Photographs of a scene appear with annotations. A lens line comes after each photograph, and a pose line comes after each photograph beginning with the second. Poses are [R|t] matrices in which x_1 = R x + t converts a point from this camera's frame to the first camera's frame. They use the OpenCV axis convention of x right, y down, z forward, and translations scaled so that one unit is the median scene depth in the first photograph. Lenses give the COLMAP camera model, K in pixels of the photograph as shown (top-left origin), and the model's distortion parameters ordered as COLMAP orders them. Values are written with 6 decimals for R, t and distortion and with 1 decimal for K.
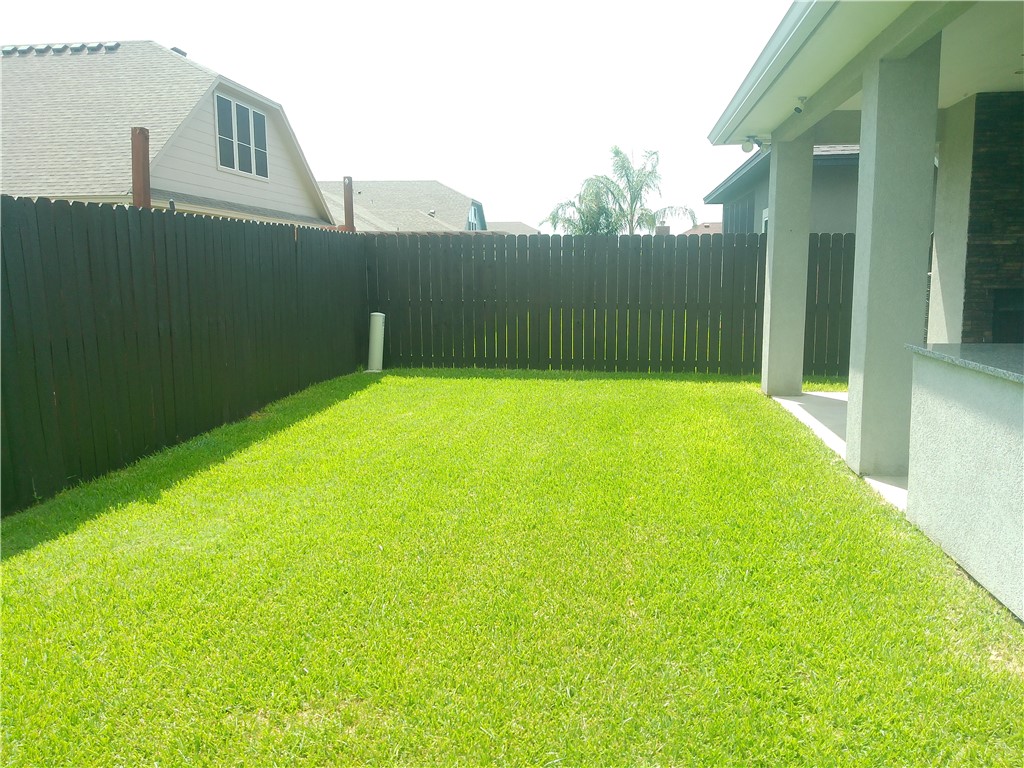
lens RADIAL K [[819.8, 0, 510.5], [0, 819.8, 383.2], [0, 0, 1]] dist [0.011118, 0.002043]
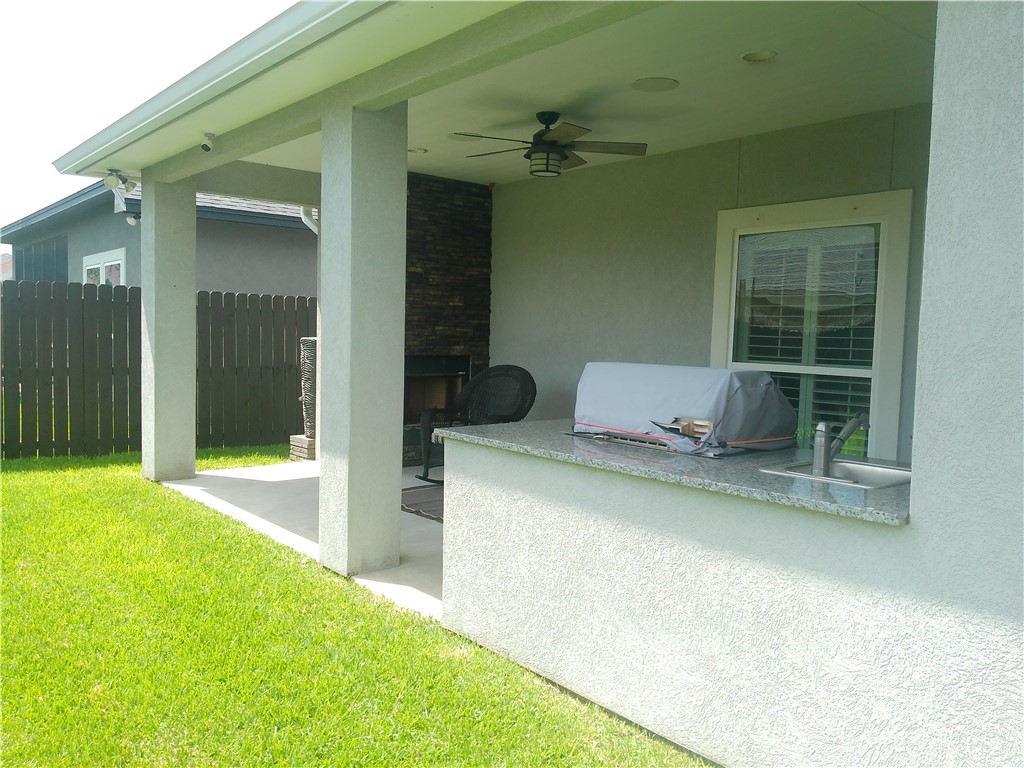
lens RADIAL K [[819.8, 0, 512.7], [0, 819.8, 387.0], [0, 0, 1]] dist [0.011118, 0.002043]
pose [[0.677598, -0.015148, 0.735276, -0.066448], [0.063625, 0.997247, -0.038089, -0.032138], [-0.732675, 0.072592, 0.676696, 0.208731]]
